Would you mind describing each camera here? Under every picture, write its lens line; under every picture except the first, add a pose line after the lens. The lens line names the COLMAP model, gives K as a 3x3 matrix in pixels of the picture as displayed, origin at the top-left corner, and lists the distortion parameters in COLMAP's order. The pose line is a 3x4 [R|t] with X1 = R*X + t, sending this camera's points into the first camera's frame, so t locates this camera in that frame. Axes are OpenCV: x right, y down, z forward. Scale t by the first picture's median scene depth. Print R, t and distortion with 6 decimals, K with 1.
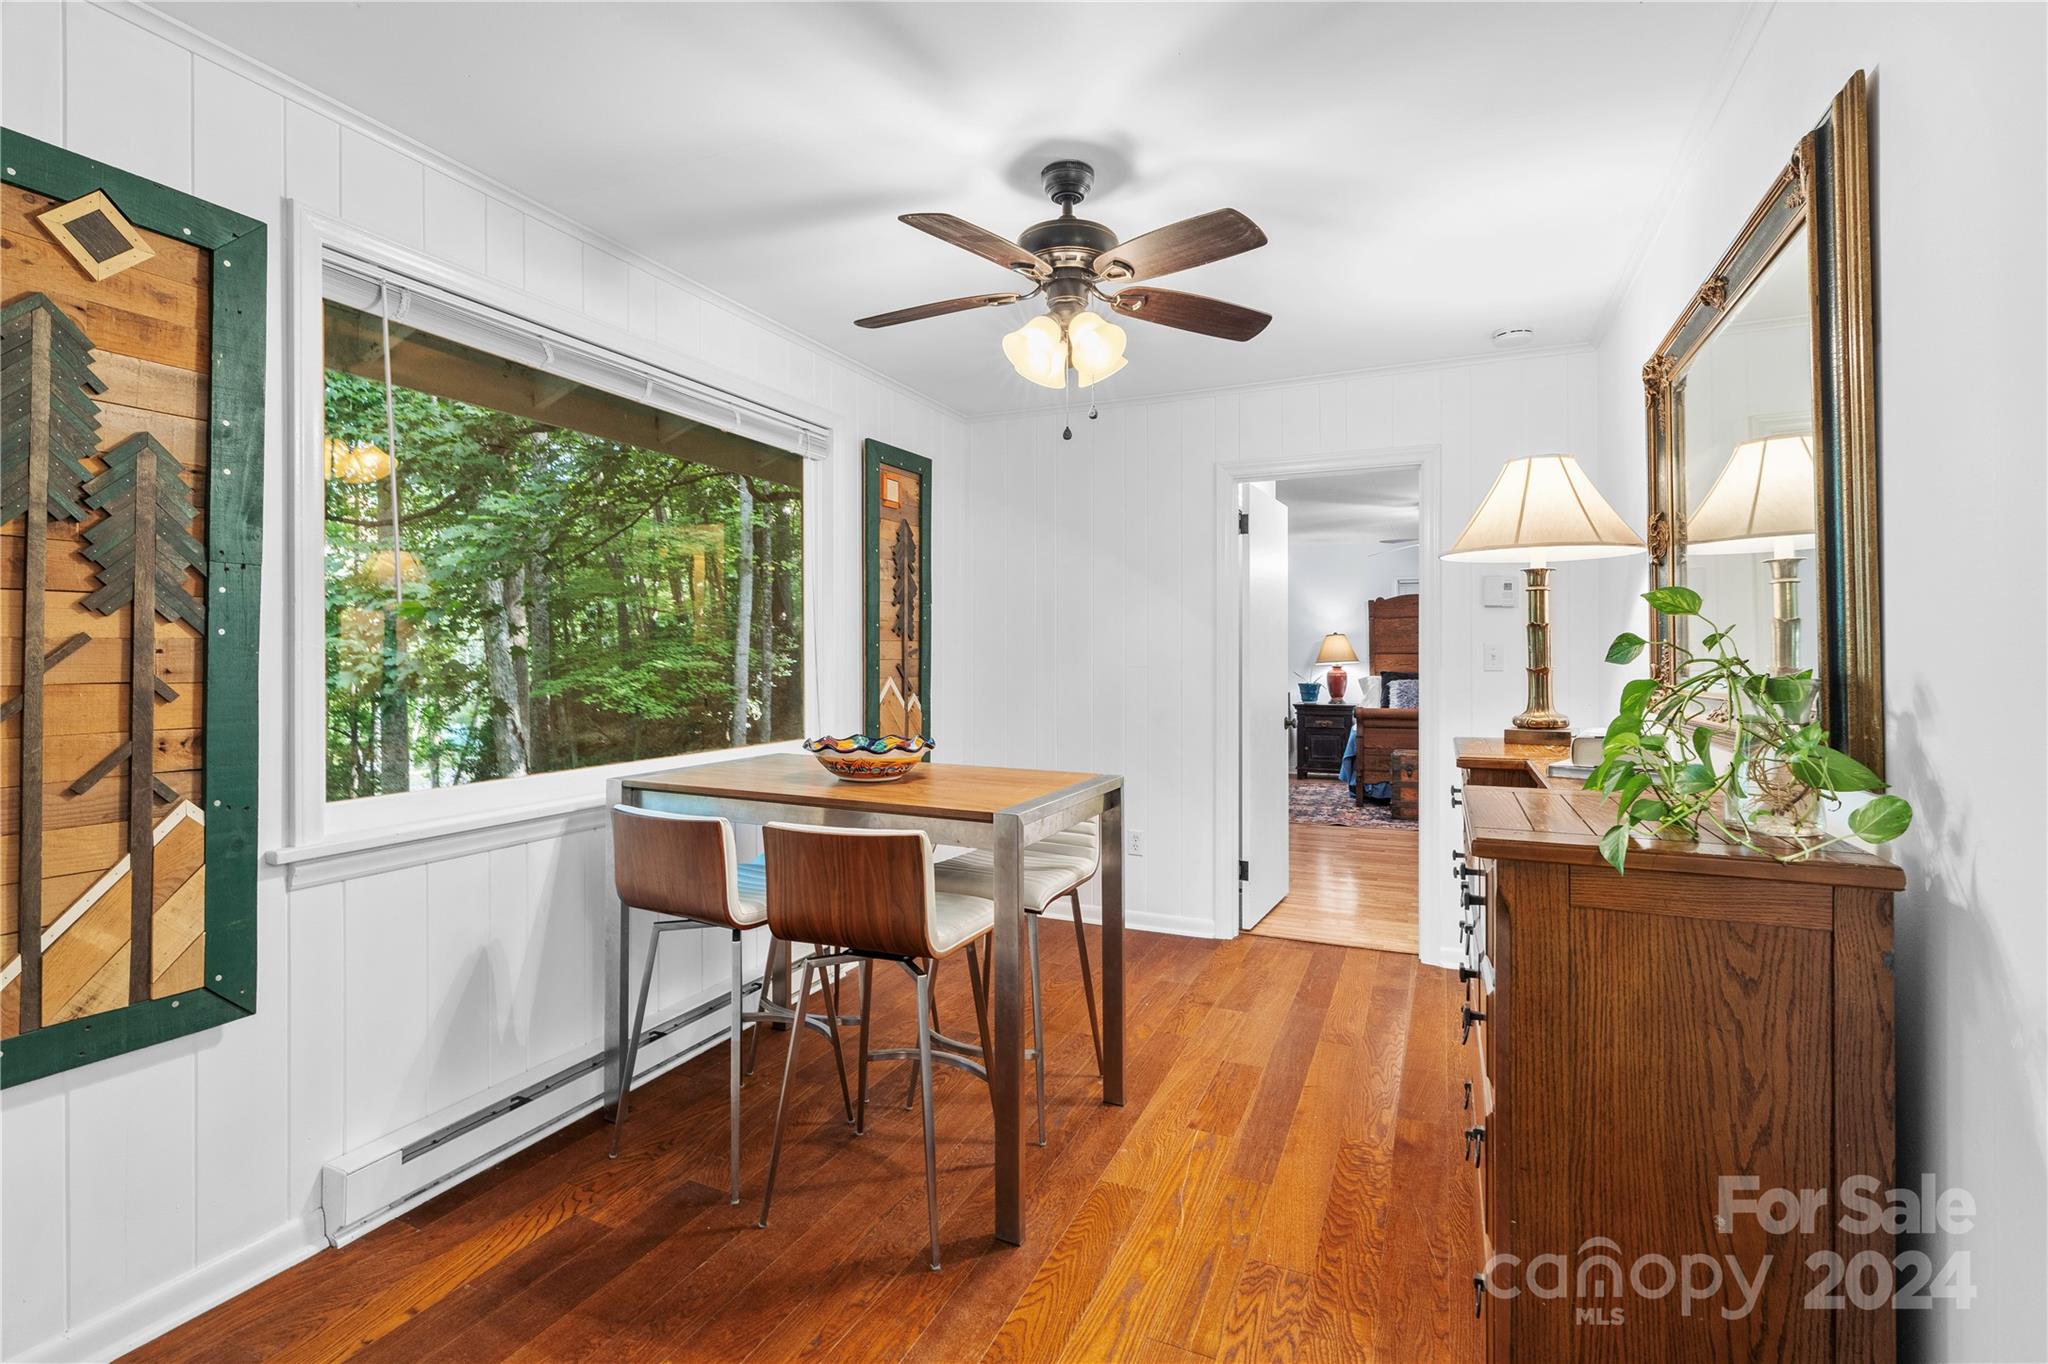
lens RADIAL K [[925.5, 0, 1031.2], [0, 925.5, 664.5], [0, 0, 1]] dist [-0.002382, 0.000986]
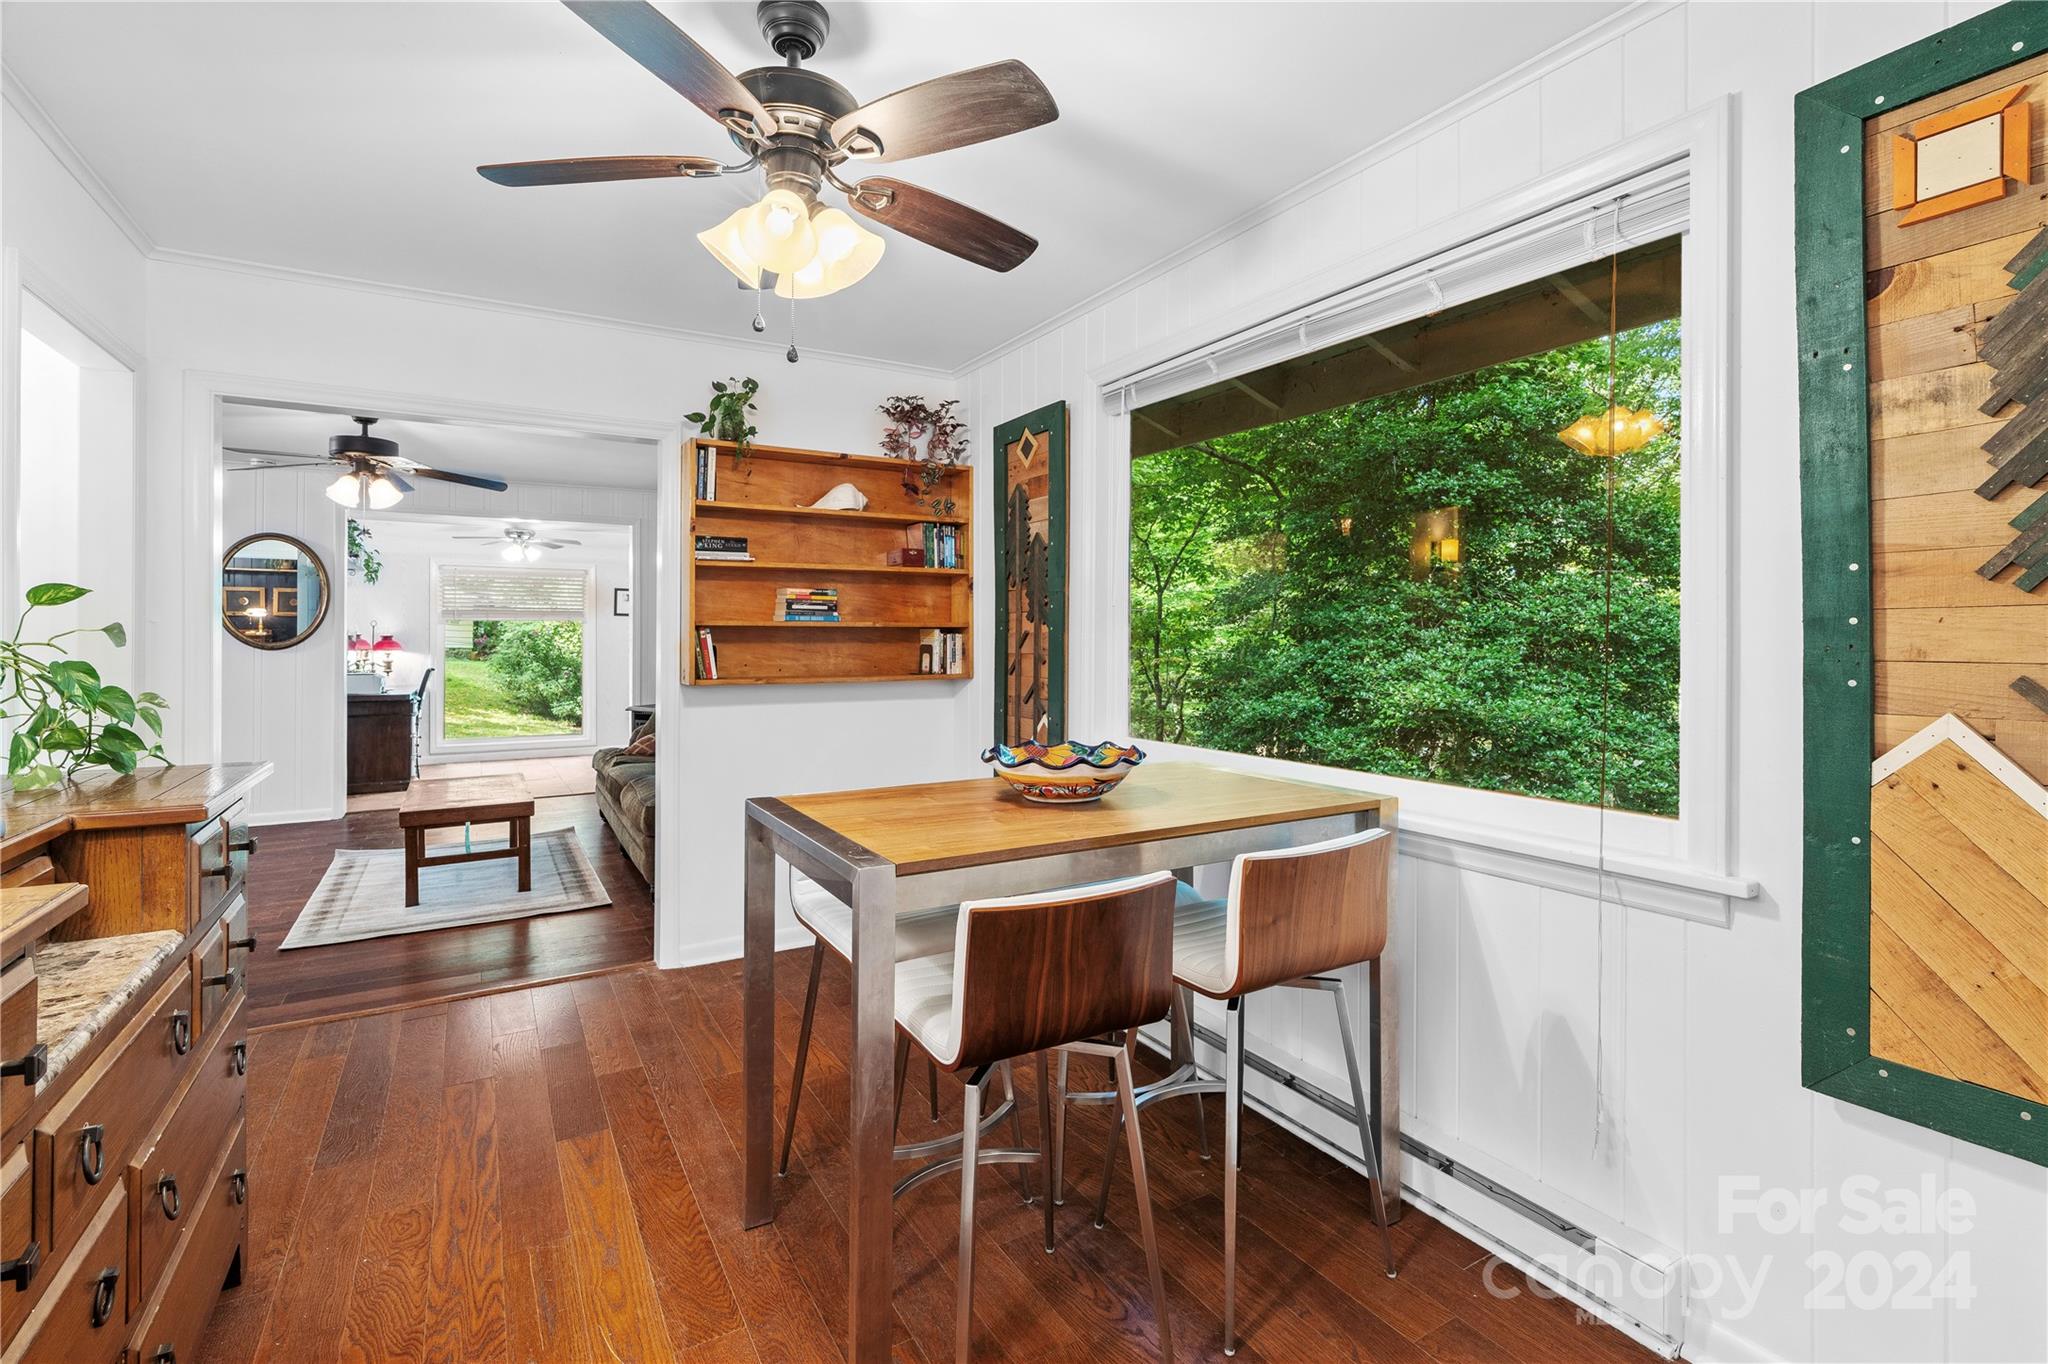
lens RADIAL K [[925.5, 0, 971.2], [0, 925.5, 637.3], [0, 0, 1]] dist [-0.002382, 0.000986]
pose [[-0.614586, -0.004438, -0.788837, 0.756557], [-0.013500, 0.999897, 0.004892, -0.026298], [0.788734, 0.013655, -0.614583, 2.153863]]
